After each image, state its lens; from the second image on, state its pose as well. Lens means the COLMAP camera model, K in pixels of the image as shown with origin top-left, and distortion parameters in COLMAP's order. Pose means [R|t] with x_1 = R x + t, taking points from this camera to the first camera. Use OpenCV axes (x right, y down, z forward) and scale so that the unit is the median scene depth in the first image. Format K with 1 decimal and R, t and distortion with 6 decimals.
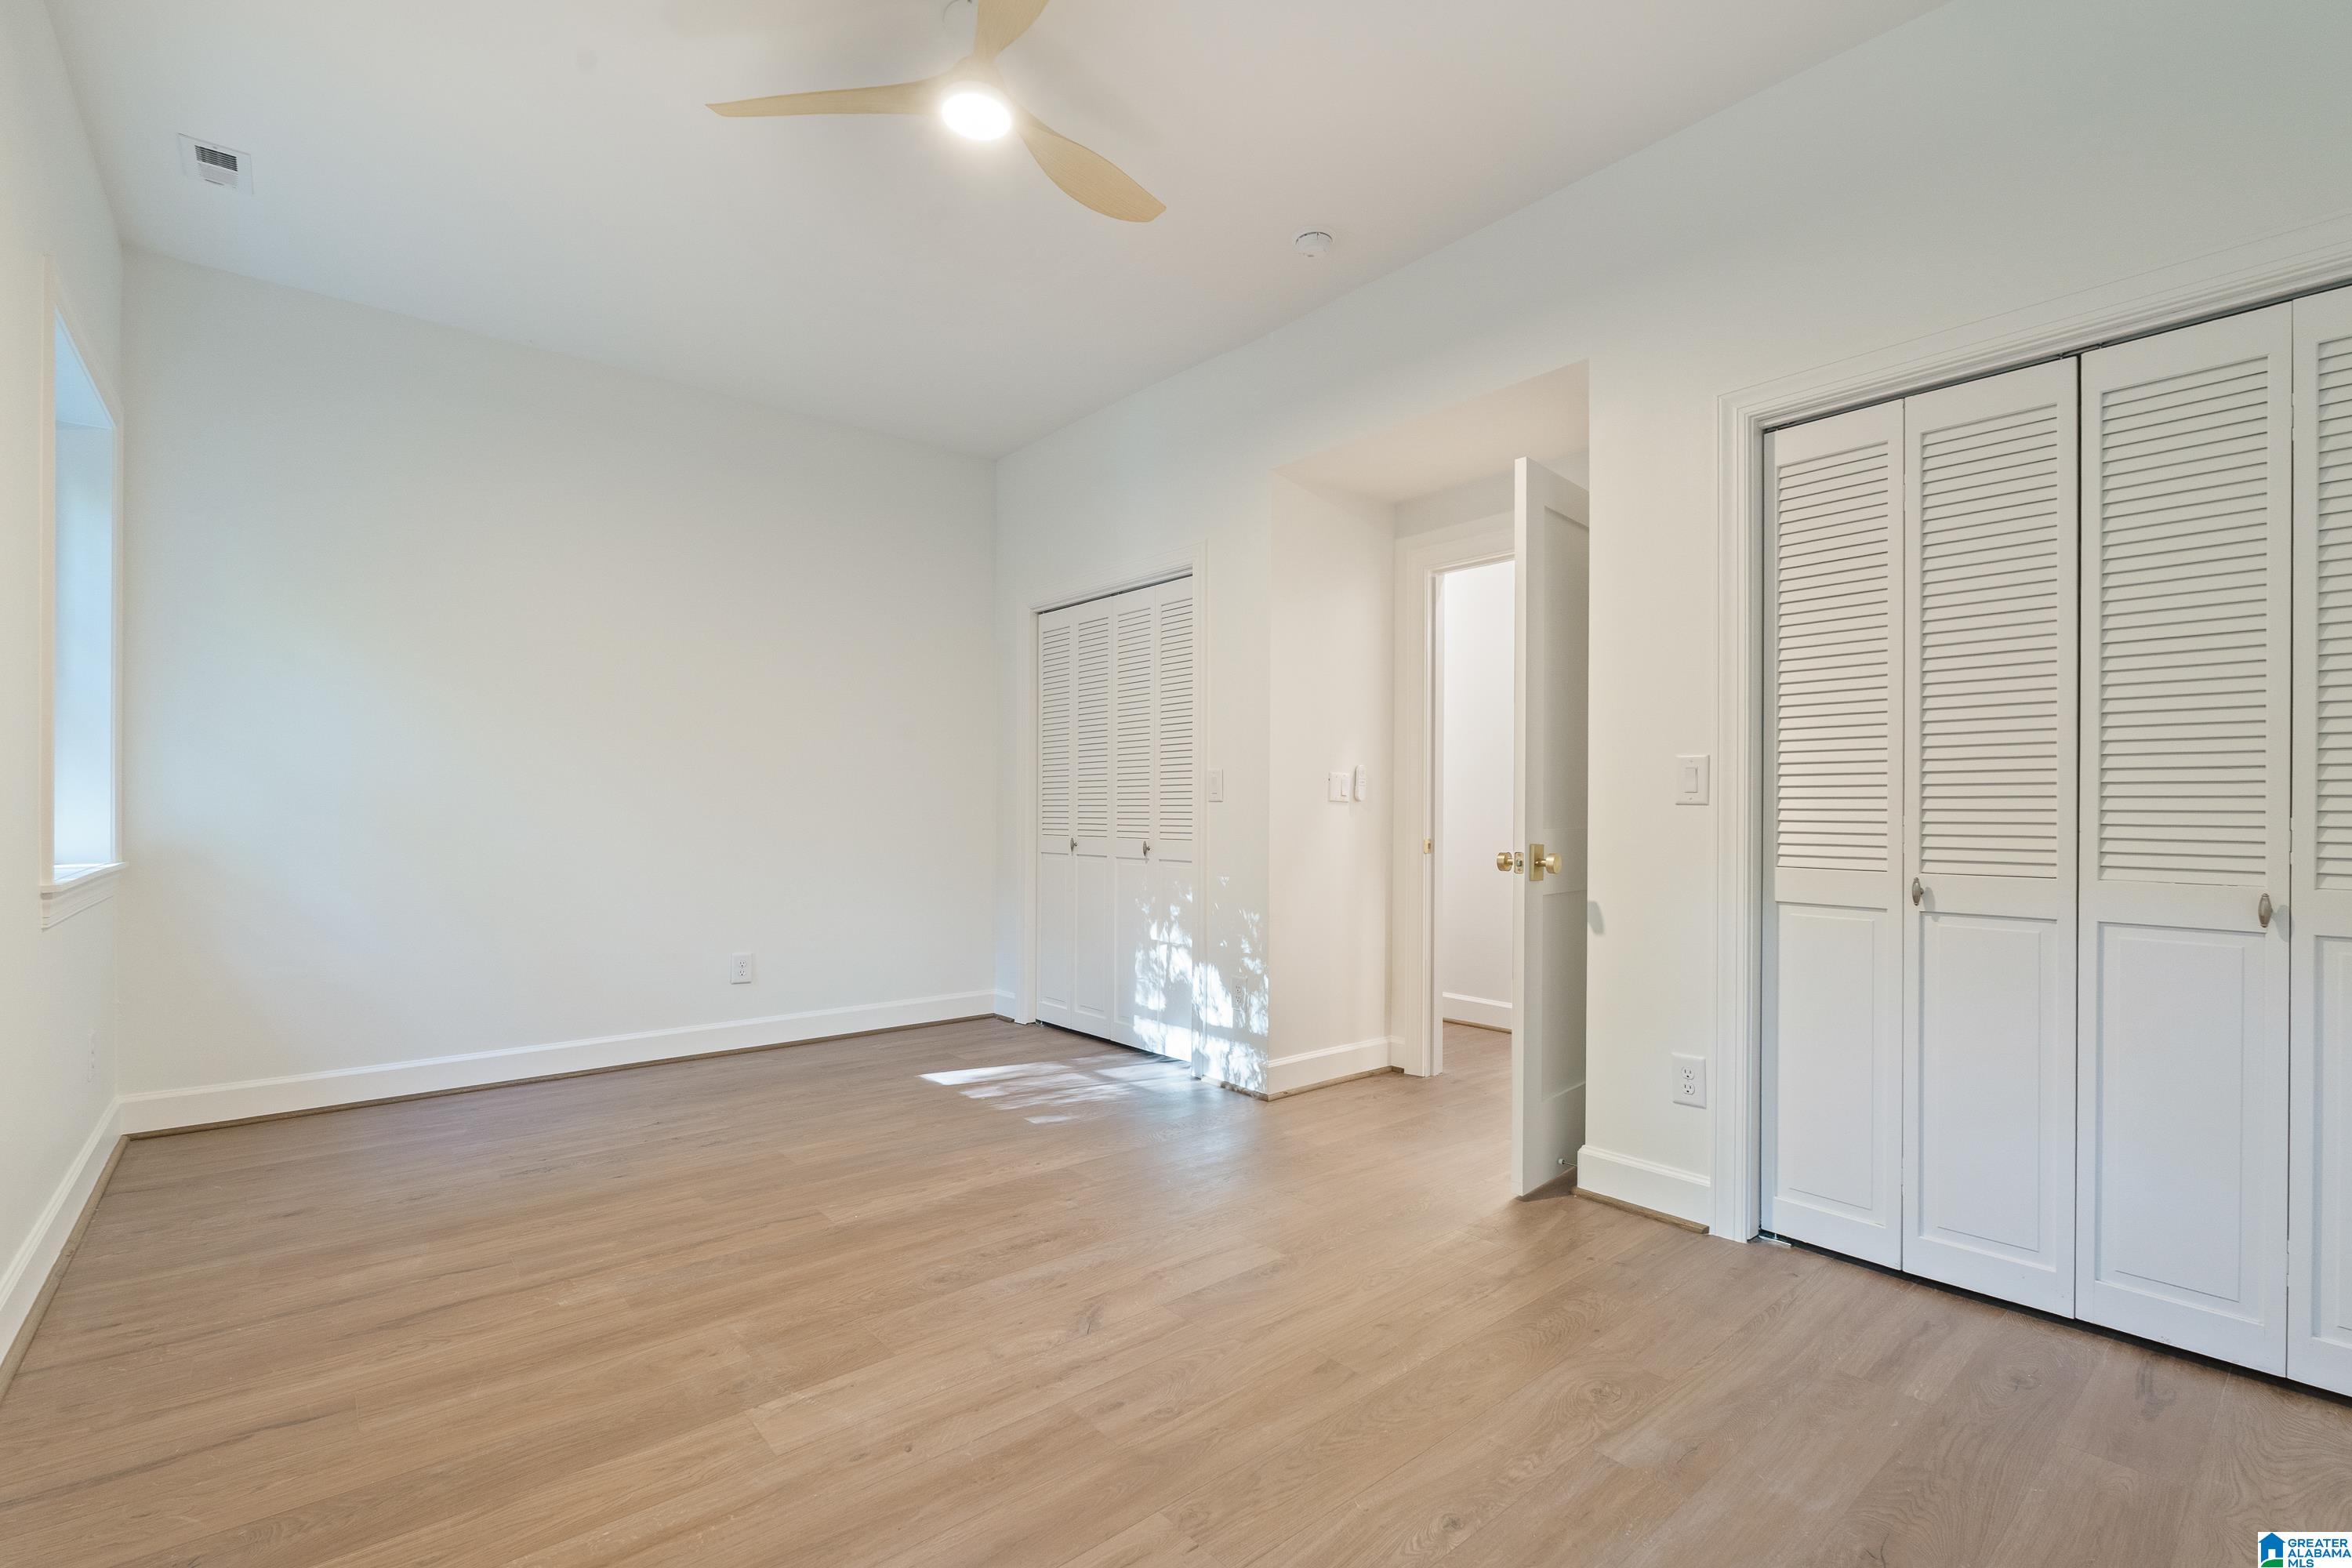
lens RADIAL K [[1040.6, 0, 1176.0], [0, 1040.6, 784.0], [0, 0, 1]] dist [0.000835, 0.000332]
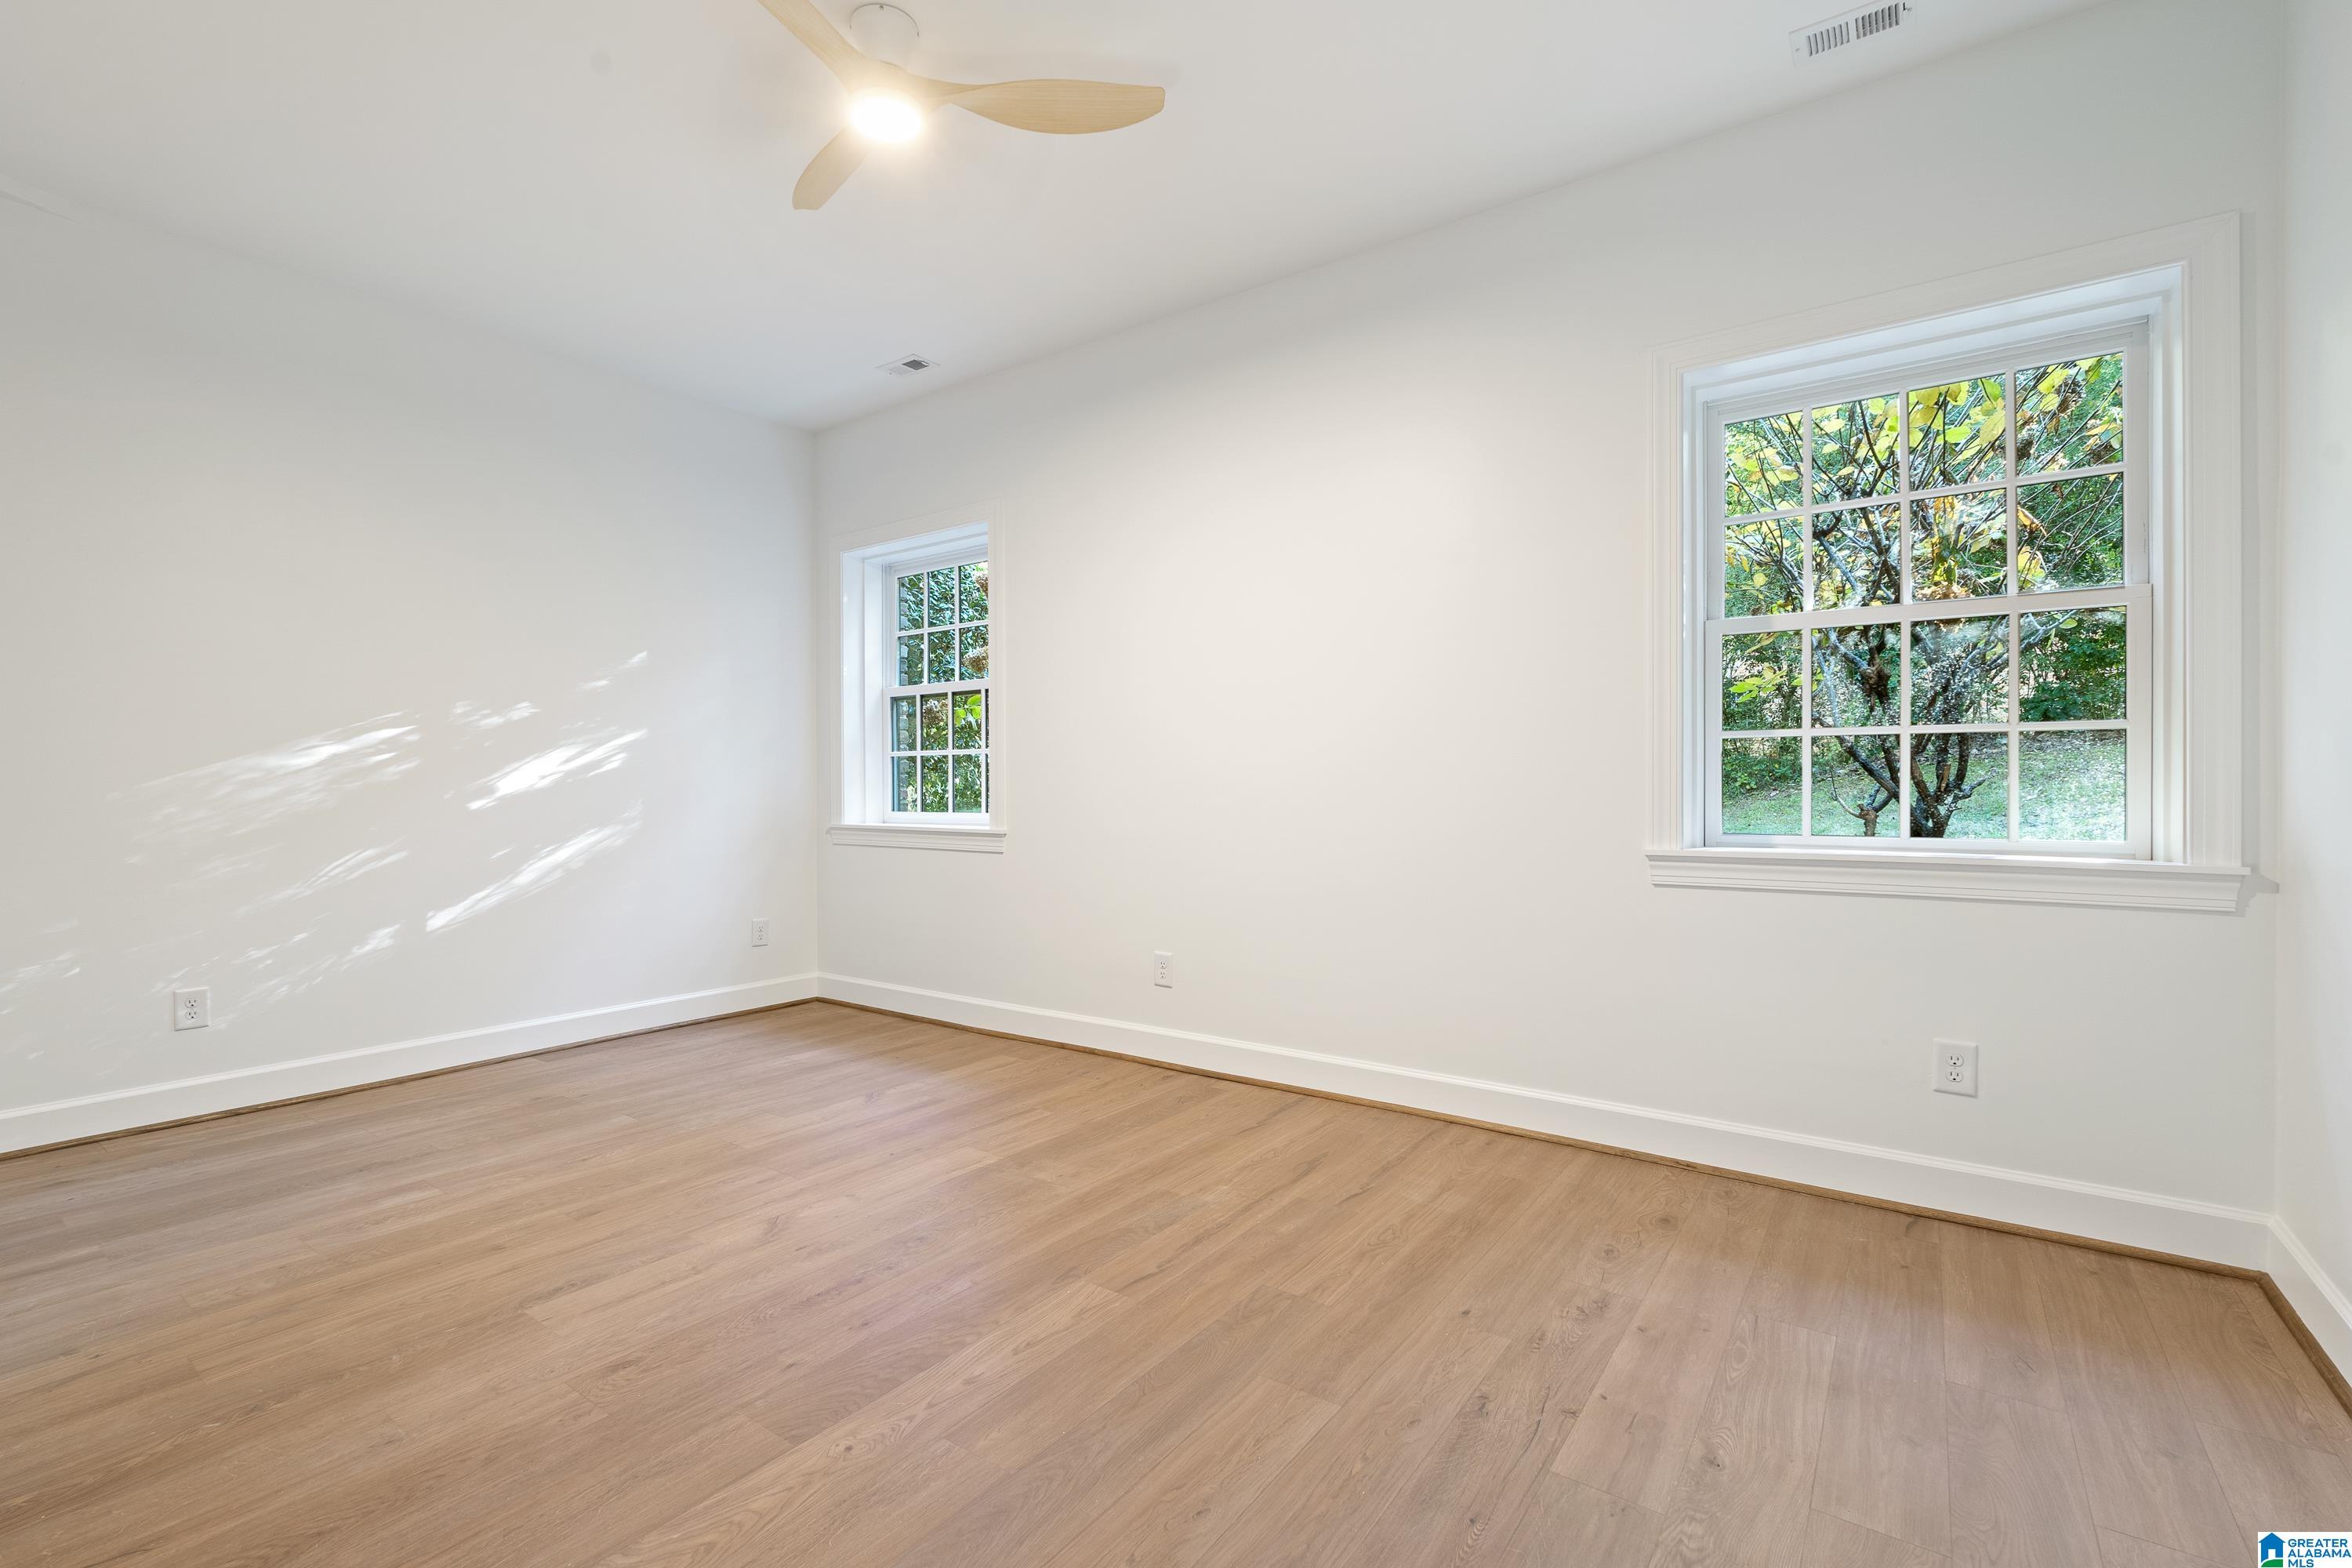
lens RADIAL K [[1040.6, 0, 1176.0], [0, 1040.6, 784.0], [0, 0, 1]] dist [0.000835, 0.000332]
pose [[-0.970966, -0.000674, -0.239216, -0.219208], [0.005459, 0.999673, -0.024972, 0.044595], [0.239155, -0.025552, -0.970645, 2.059656]]
